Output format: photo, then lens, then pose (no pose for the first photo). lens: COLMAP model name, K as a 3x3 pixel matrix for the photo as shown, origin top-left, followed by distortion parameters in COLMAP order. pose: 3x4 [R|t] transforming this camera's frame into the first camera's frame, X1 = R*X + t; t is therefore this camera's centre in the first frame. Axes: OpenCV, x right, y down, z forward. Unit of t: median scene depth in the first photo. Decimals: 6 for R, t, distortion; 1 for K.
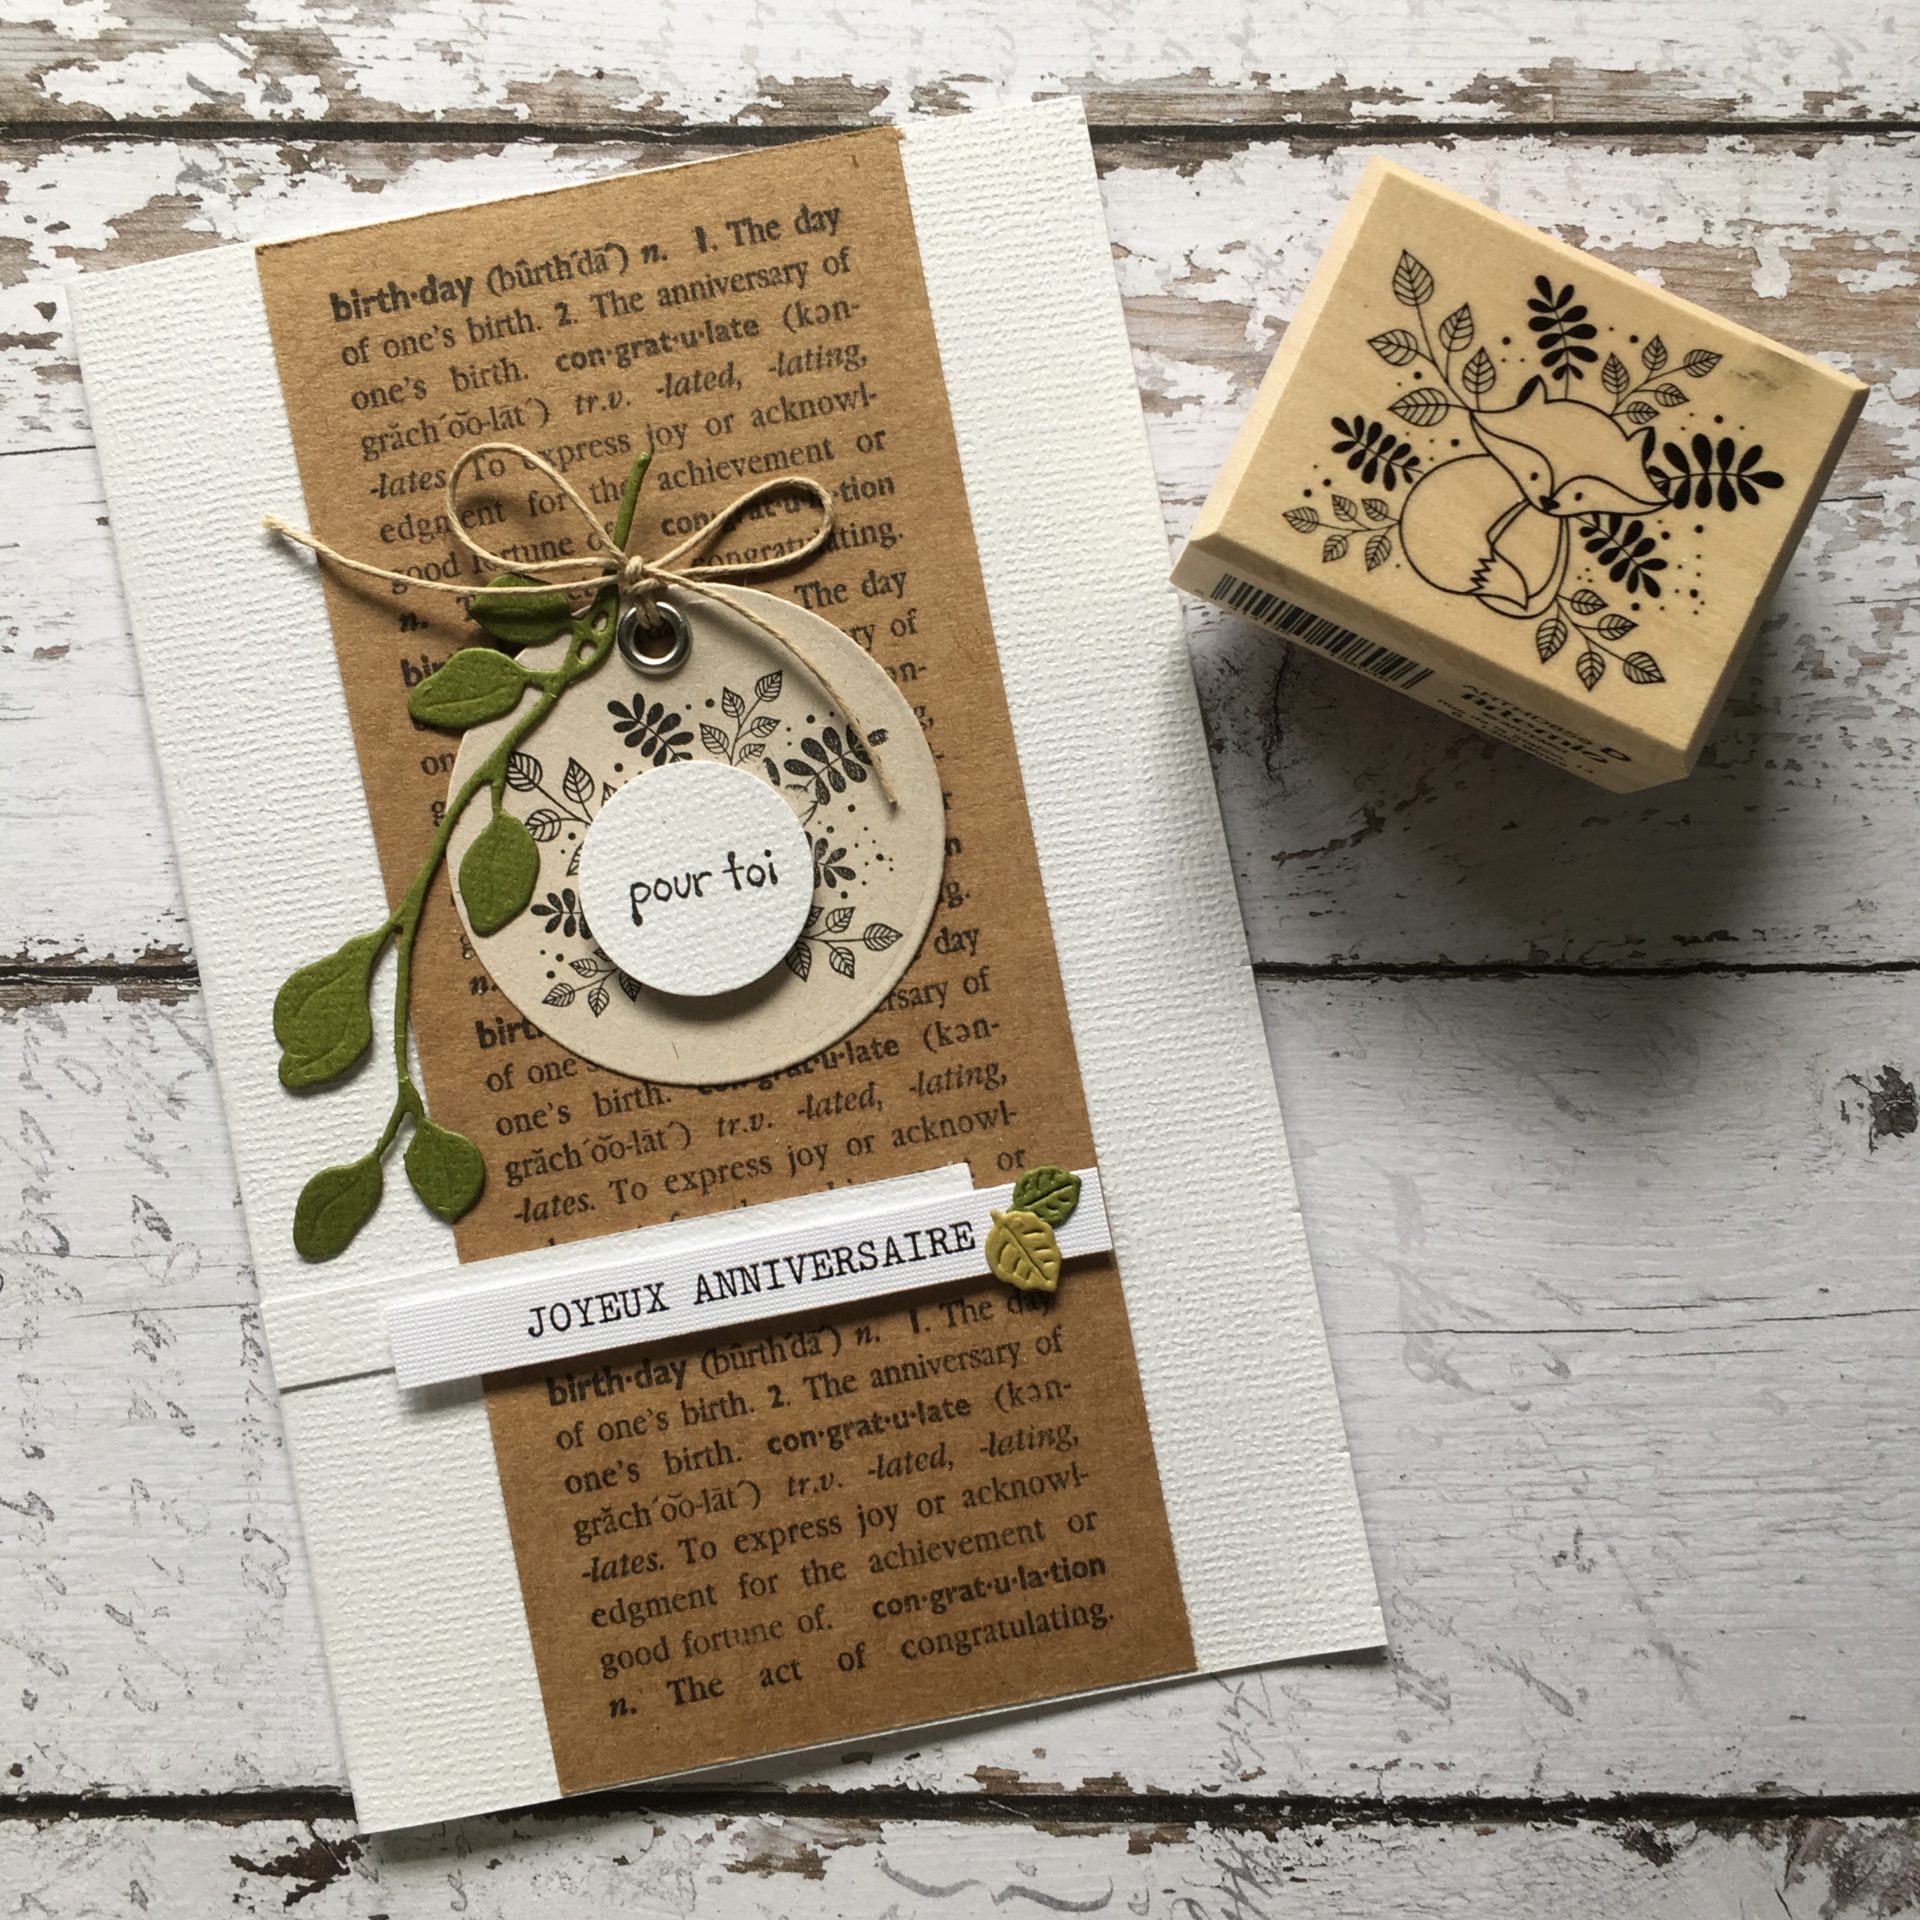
lens RADIAL K [[2322.3, 0, 960.0], [0, 2322.3, 960.0], [0, 0, 1]] dist [0.073972, -0.181253]
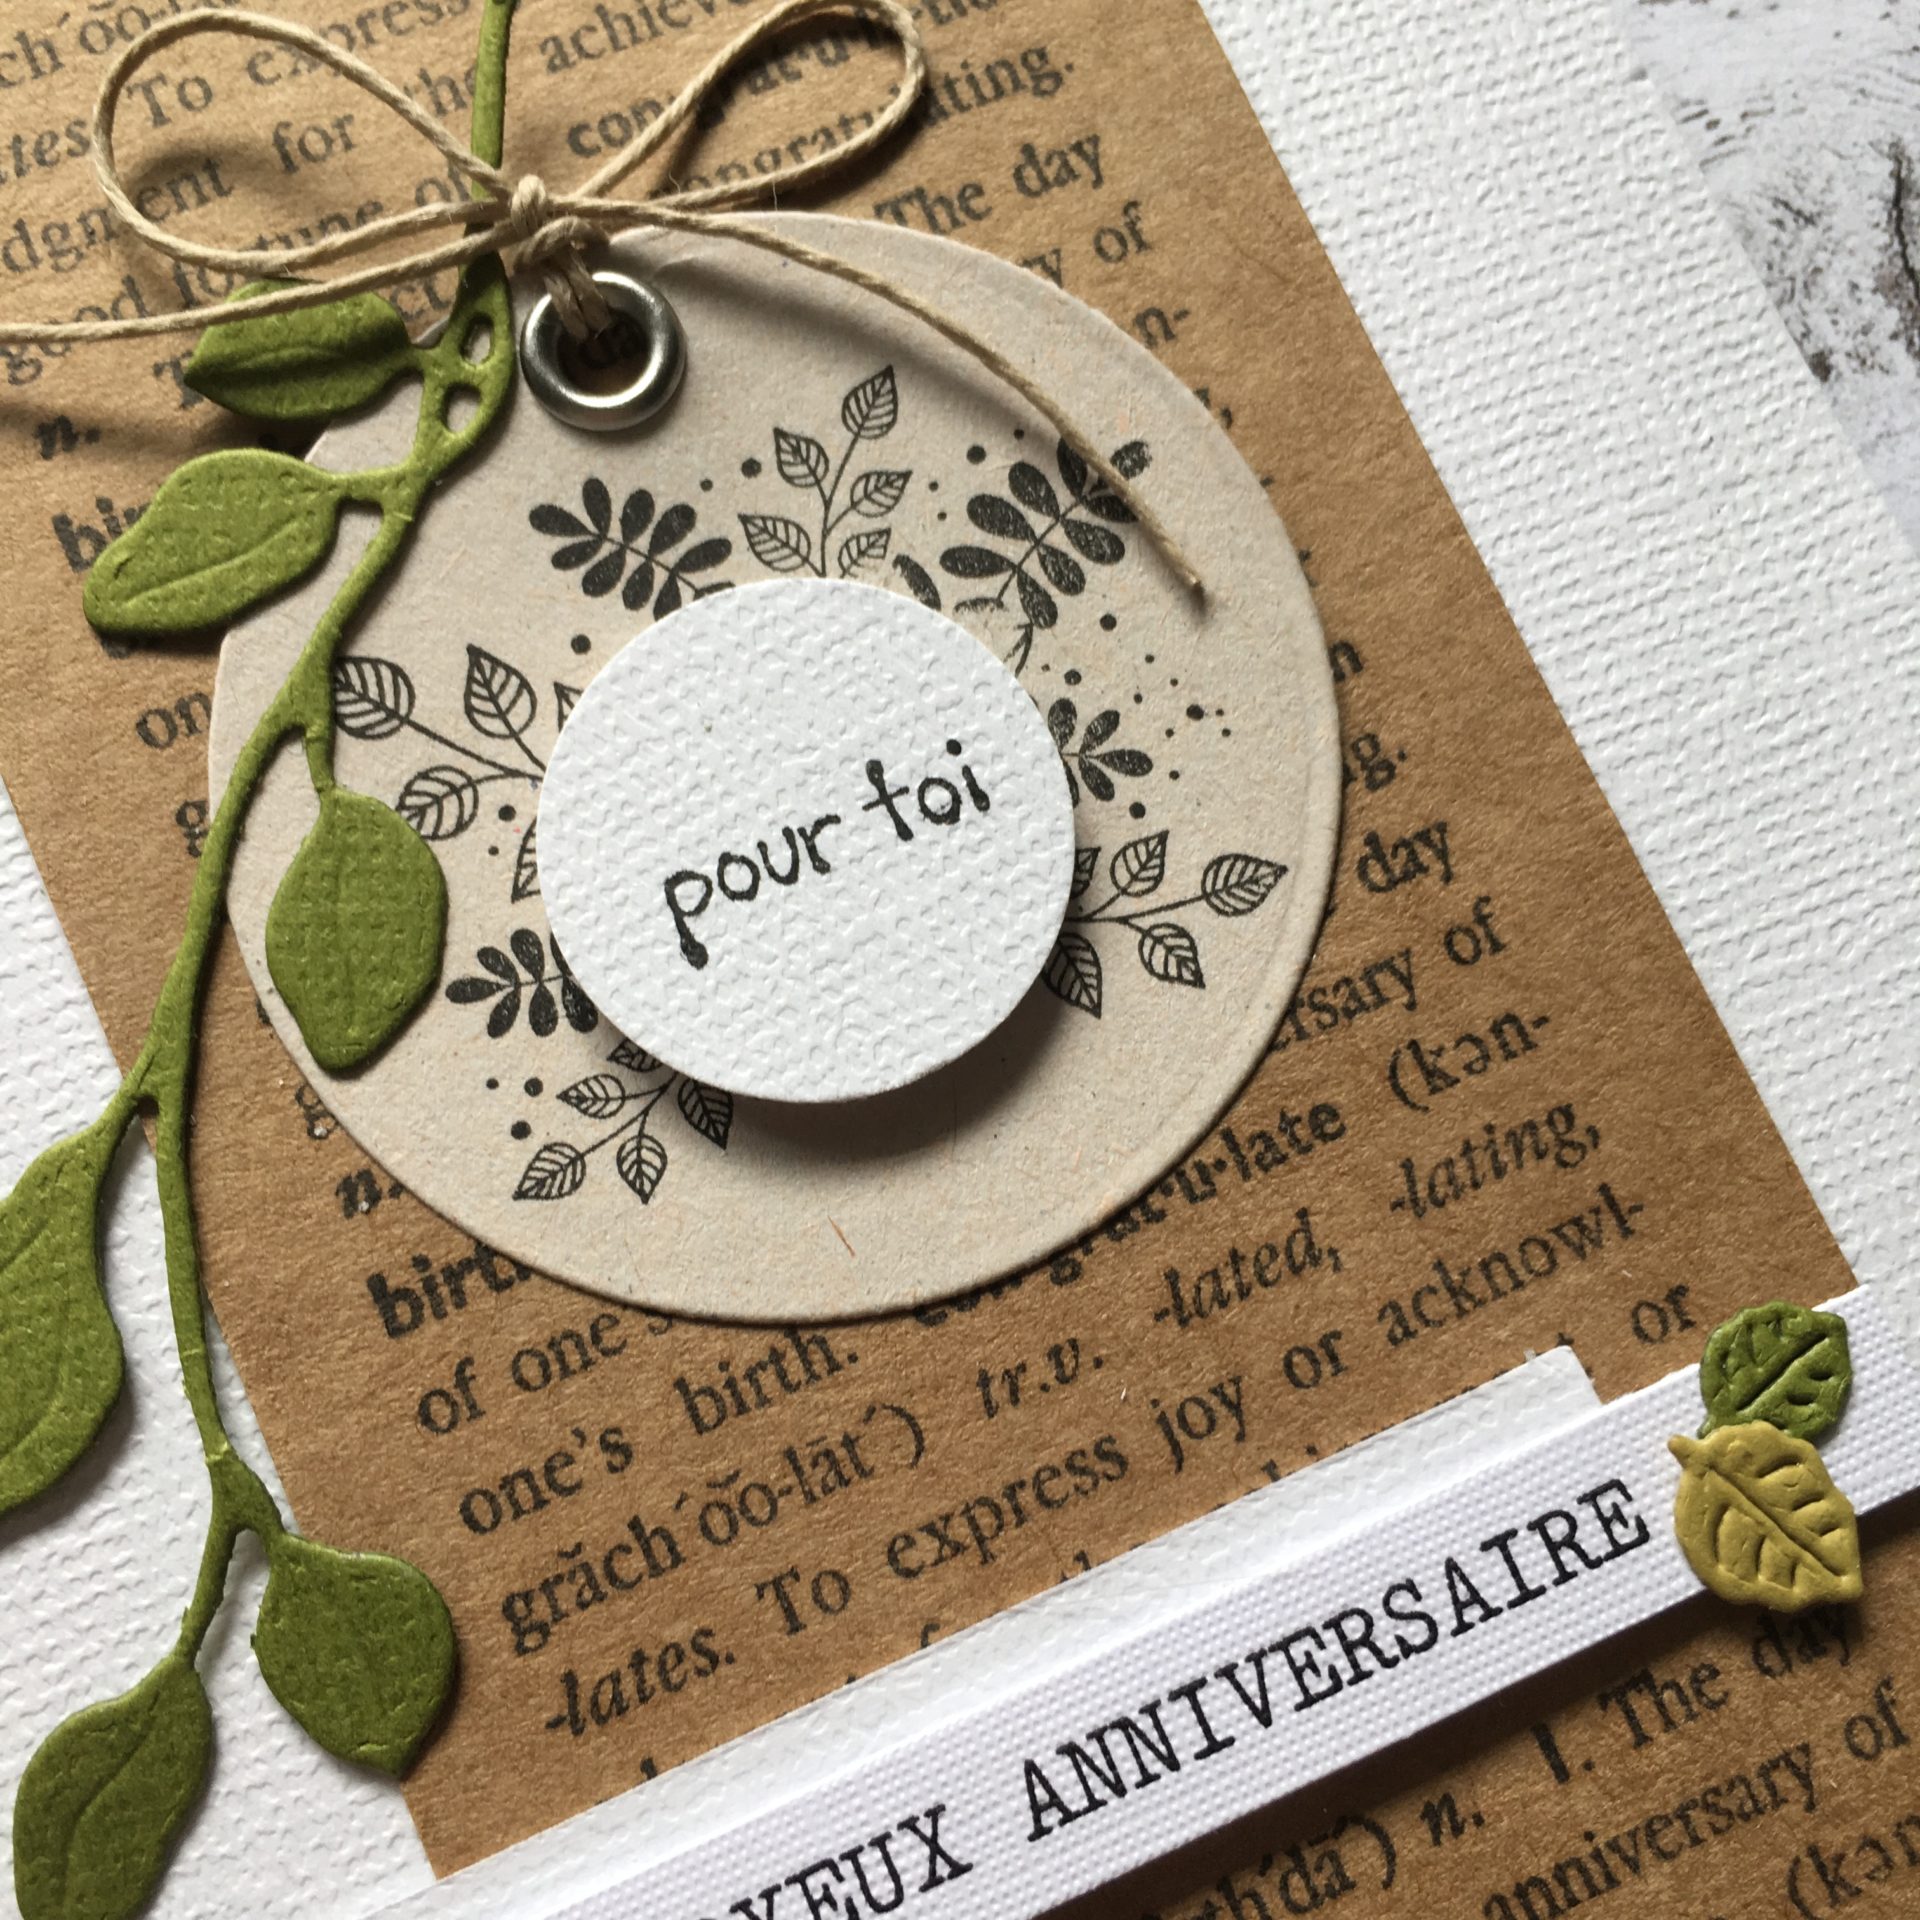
lens RADIAL K [[2322.3, 0, 960.0], [0, 2322.3, 960.0], [0, 0, 1]] dist [0.073972, -0.181253]
pose [[0.973558, -0.217929, 0.068492, -0.119704], [0.226797, 0.957975, -0.175631, 0.069851], [-0.027339, 0.186520, 0.982071, 0.571329]]
